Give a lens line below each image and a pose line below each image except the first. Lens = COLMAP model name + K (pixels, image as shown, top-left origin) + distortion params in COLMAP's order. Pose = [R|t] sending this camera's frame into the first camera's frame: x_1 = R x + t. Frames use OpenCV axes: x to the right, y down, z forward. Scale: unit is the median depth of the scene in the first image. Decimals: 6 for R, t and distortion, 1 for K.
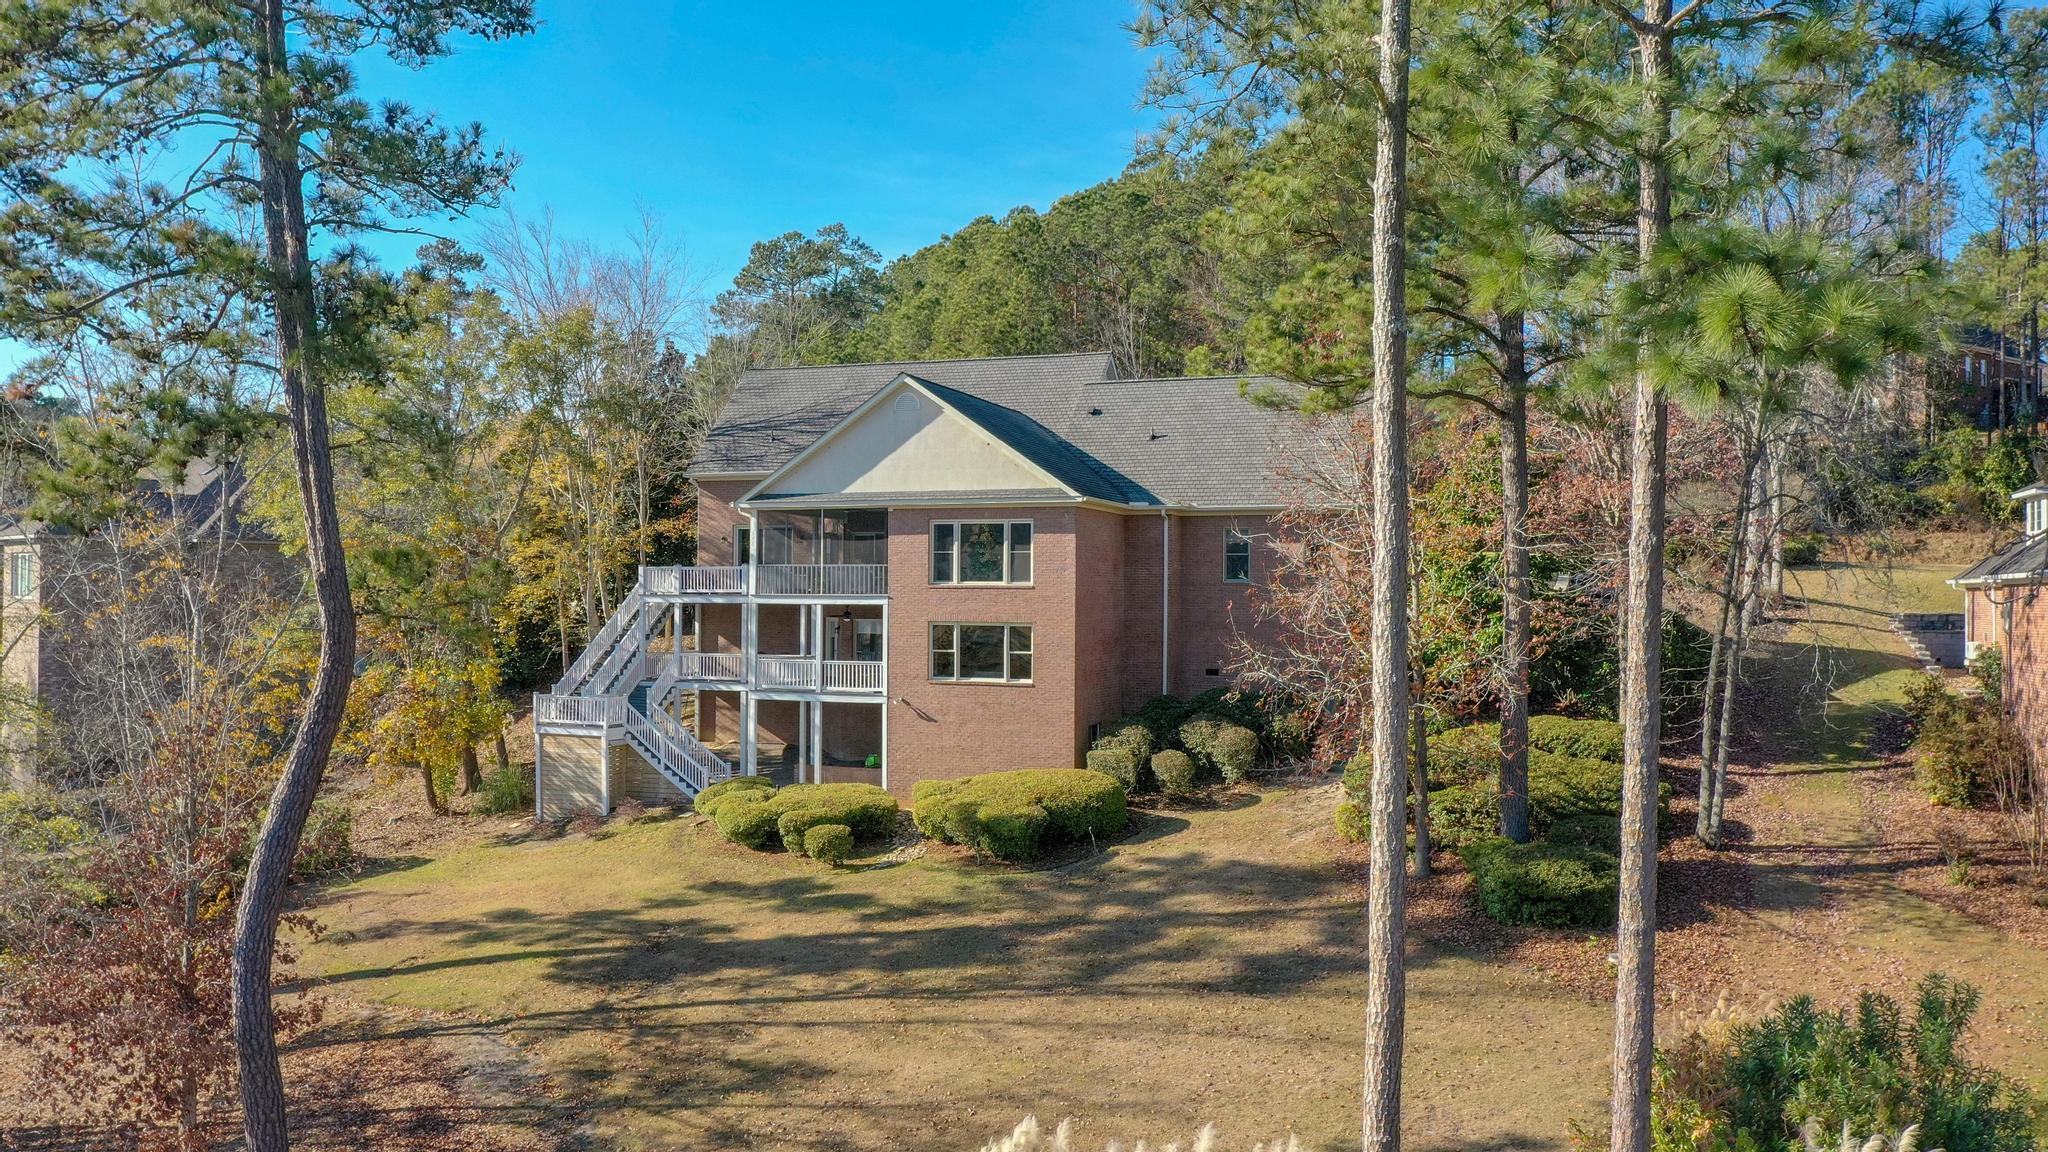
lens RADIAL K [[1616.9, 0, 1020.5], [0, 1616.9, 584.5], [0, 0, 1]] dist [0.009441, 0.004203]
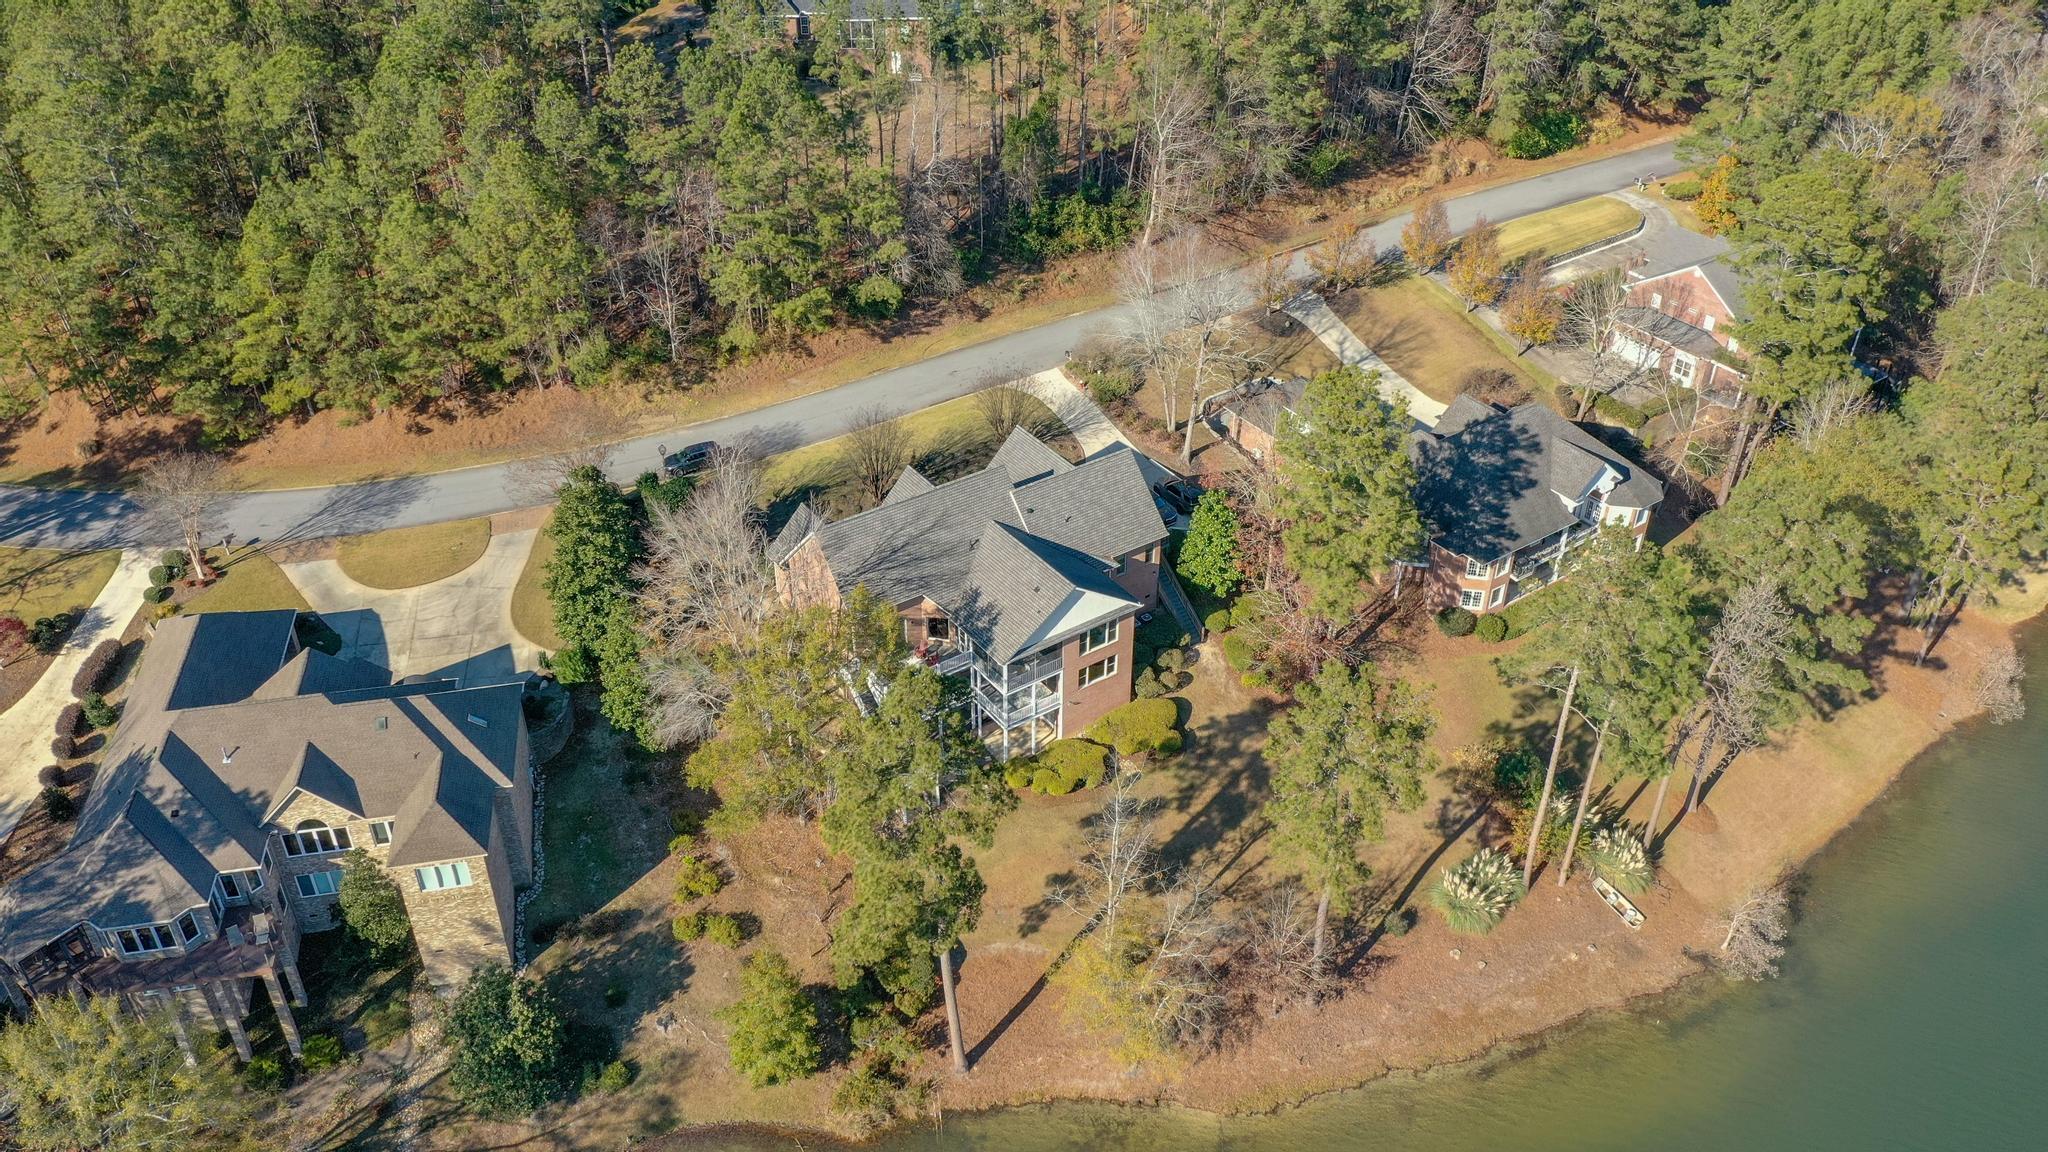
lens RADIAL K [[1616.9, 0, 1025.4], [0, 1616.9, 568.3], [0, 0, 1]] dist [0.009441, 0.004203]
pose [[0.579733, -0.464350, 0.669543, -1.545338], [-0.004312, 0.819961, 0.572404, -1.385375], [-0.814795, -0.334729, 0.473356, 0.037581]]
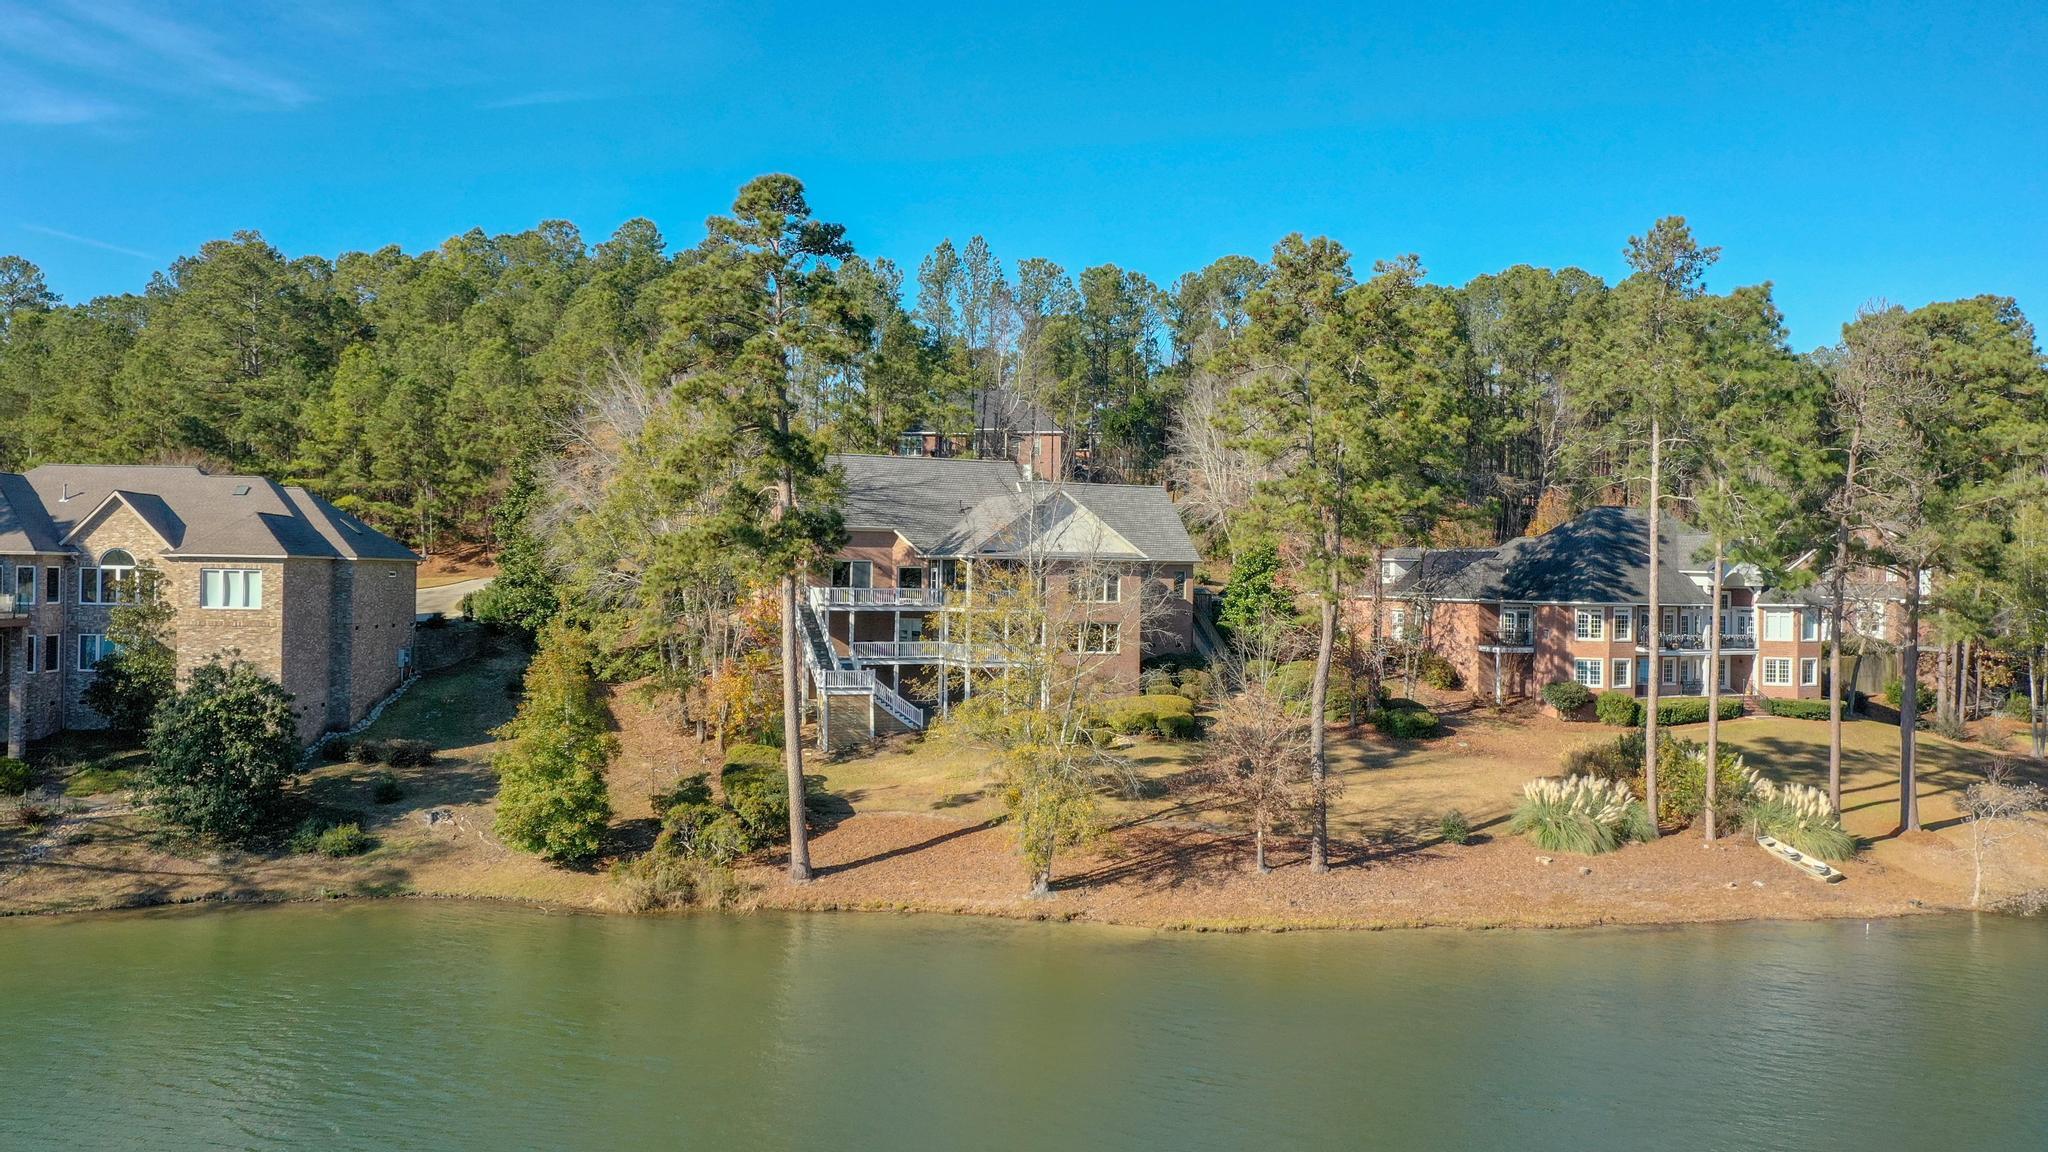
lens RADIAL K [[1616.9, 0, 1025.3], [0, 1616.9, 577.0], [0, 0, 1]] dist [0.009441, 0.004203]
pose [[0.708820, 0.005745, 0.705366, -1.399727], [-0.016791, 0.999821, 0.008730, -0.044021], [-0.705189, -0.018032, 0.708790, -0.281065]]
